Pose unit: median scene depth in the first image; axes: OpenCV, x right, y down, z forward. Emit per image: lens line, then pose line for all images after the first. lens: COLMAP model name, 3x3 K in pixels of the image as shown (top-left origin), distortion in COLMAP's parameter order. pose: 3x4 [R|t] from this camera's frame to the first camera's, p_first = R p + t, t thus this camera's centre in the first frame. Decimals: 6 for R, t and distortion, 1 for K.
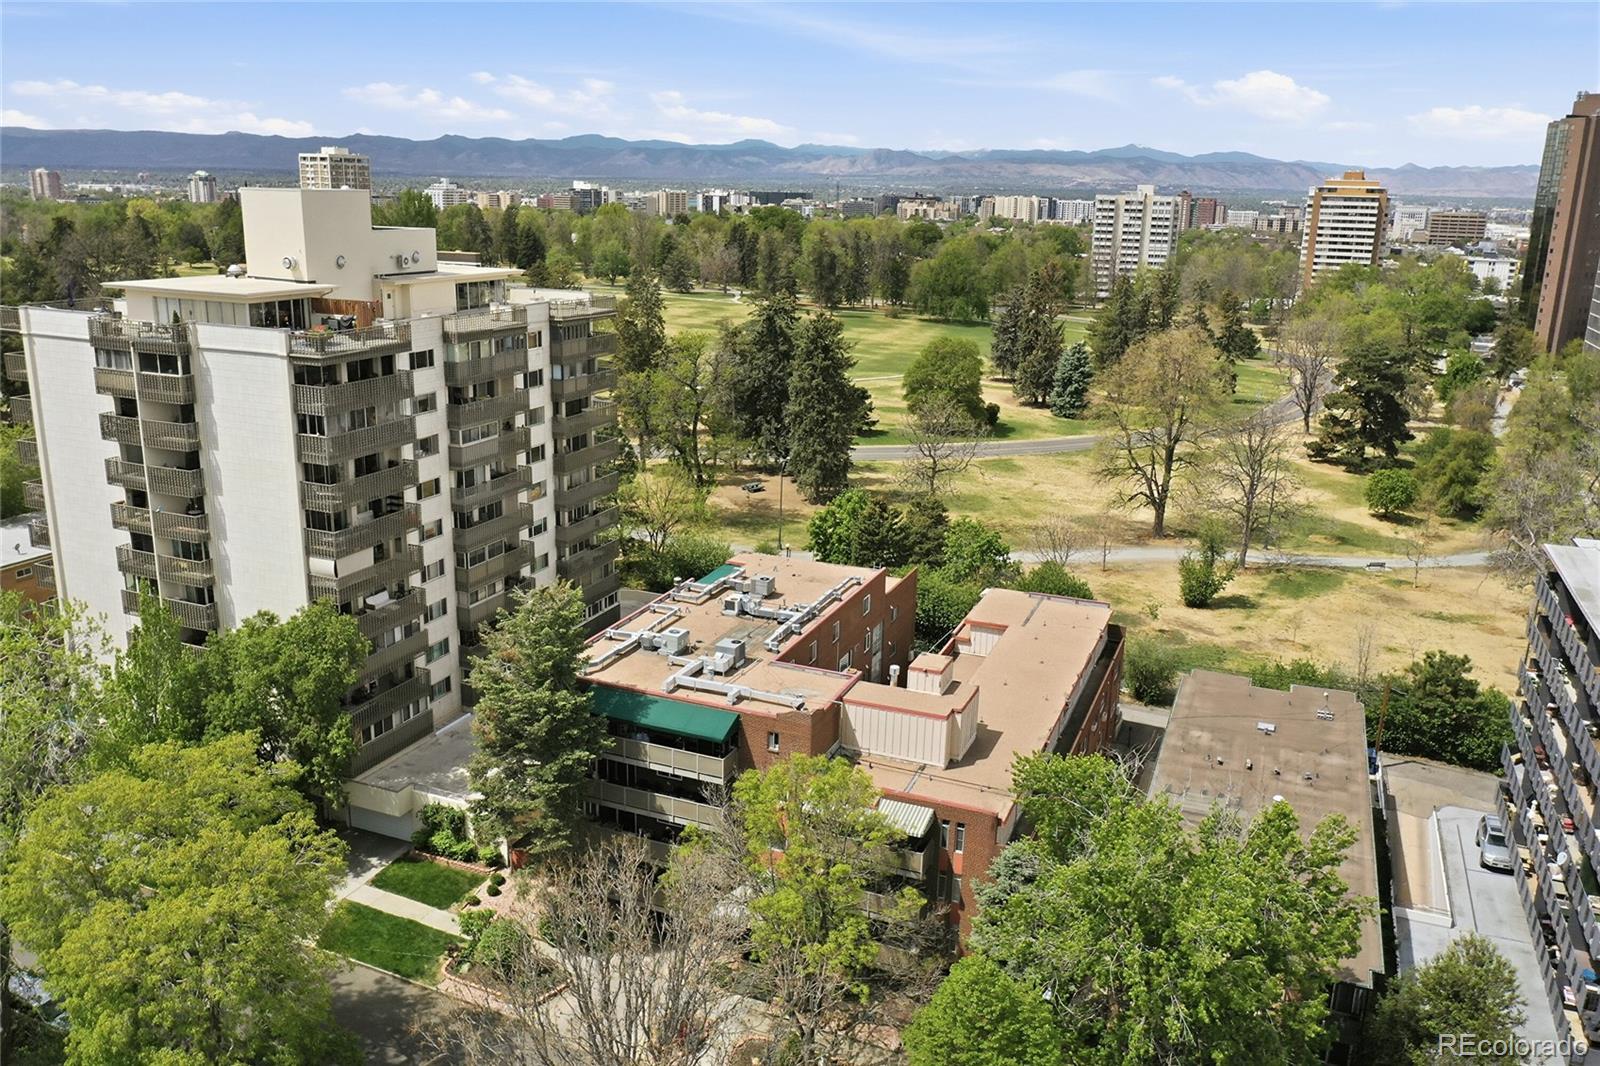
lens RADIAL K [[1251.4, 0, 800.0], [0, 1251.4, 533.0], [0, 0, 1]] dist [0.001719, -0.000975]
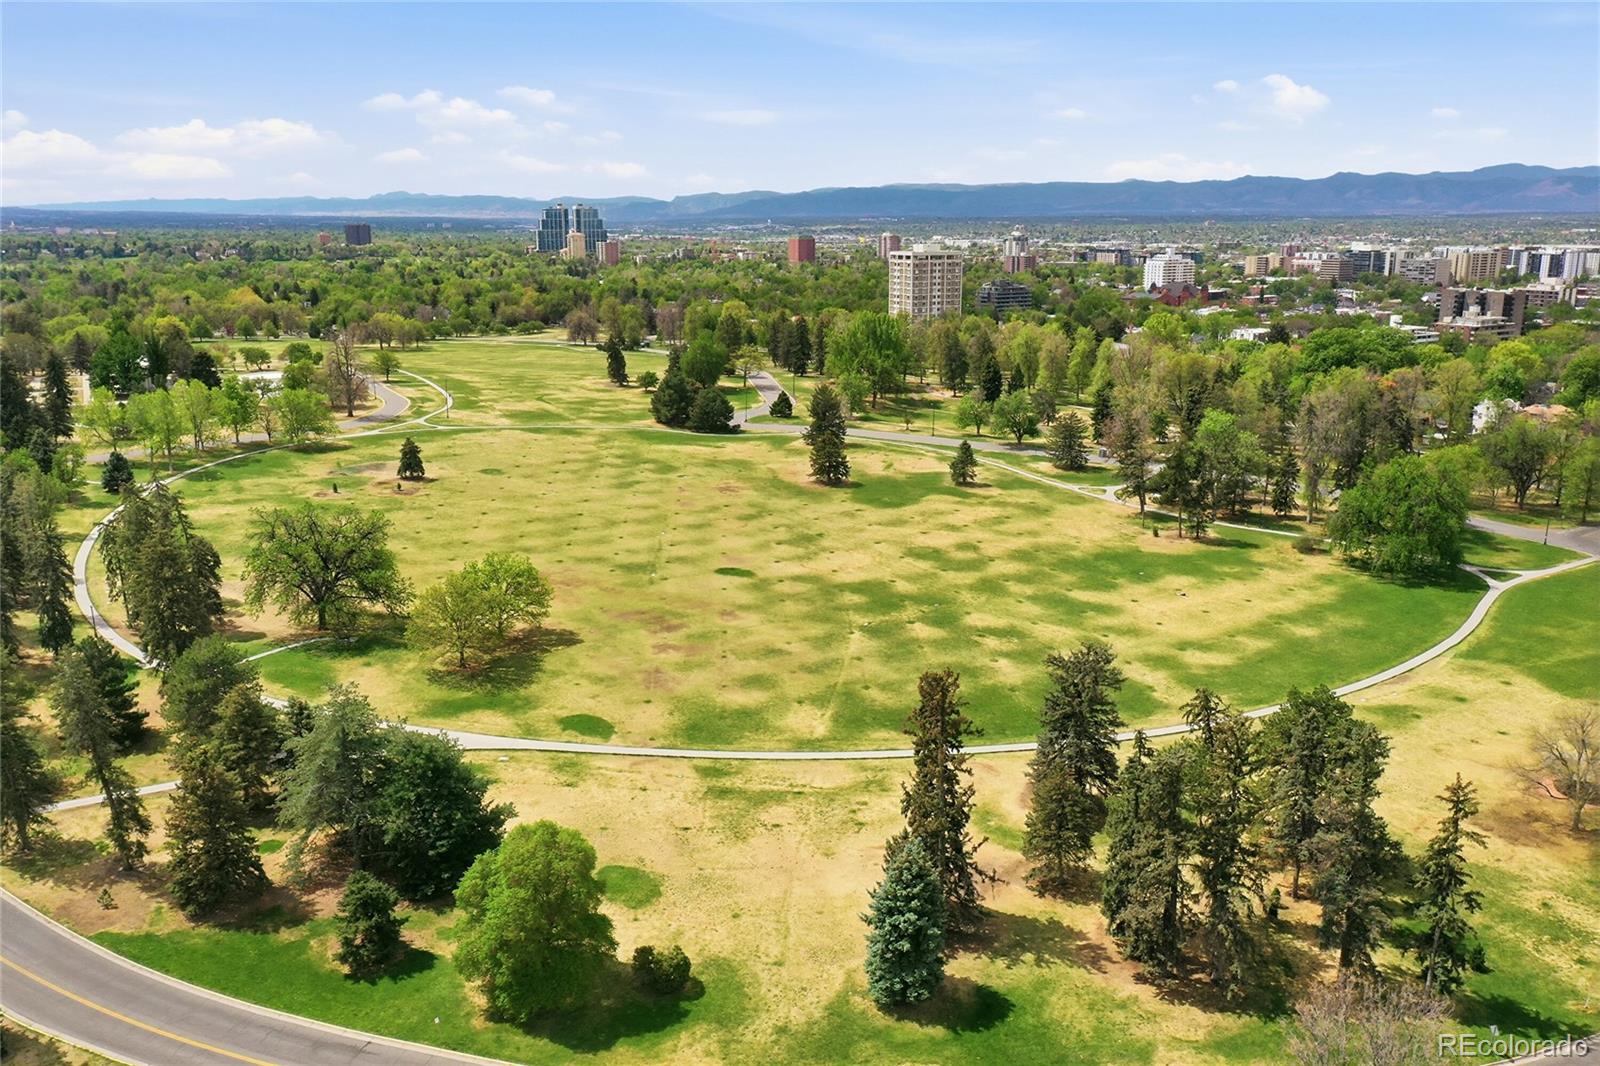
lens RADIAL K [[1251.4, 0, 800.0], [0, 1251.4, 533.0], [0, 0, 1]] dist [0.001719, -0.000975]
pose [[0.786838, 0.125454, -0.604274, 1.178267], [-0.143235, 0.989508, 0.018922, -0.713292], [0.600307, 0.071665, 0.796552, 1.503036]]
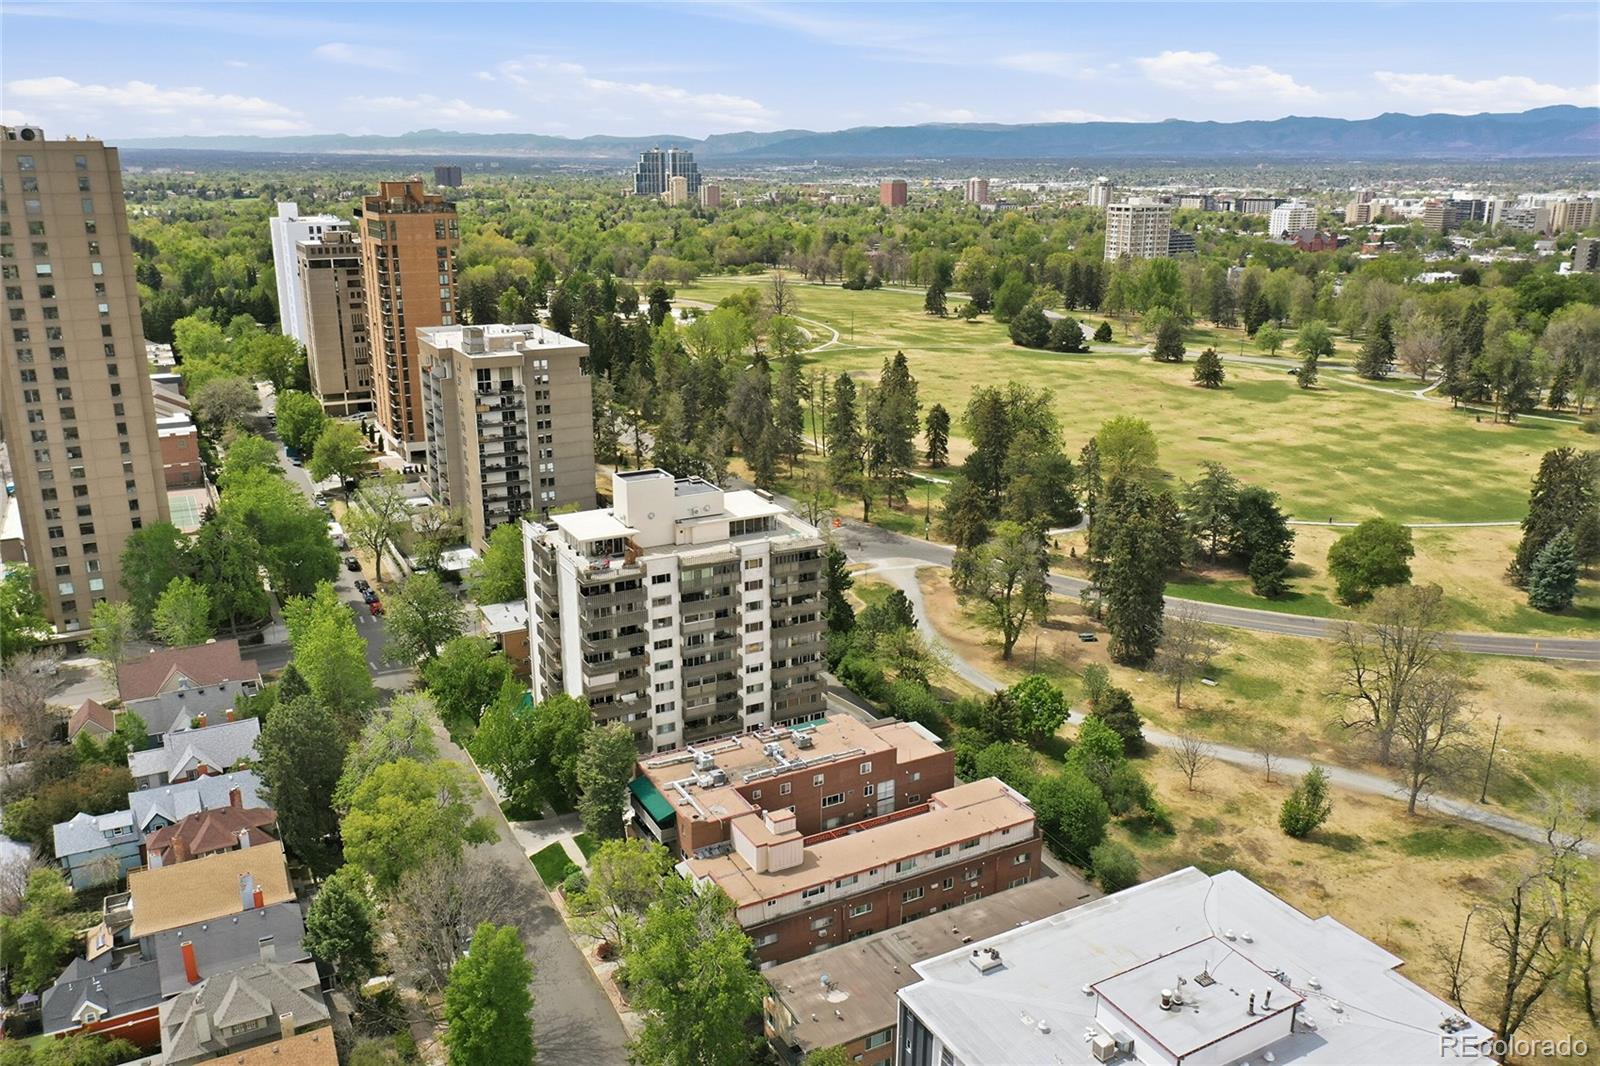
lens RADIAL K [[1251.4, 0, 800.0], [0, 1251.4, 533.0], [0, 0, 1]] dist [0.001719, -0.000975]
pose [[0.773713, 0.160472, -0.612875, 0.910687], [-0.151983, 0.986154, 0.066341, -0.329220], [0.615035, 0.041818, 0.787390, -0.328391]]
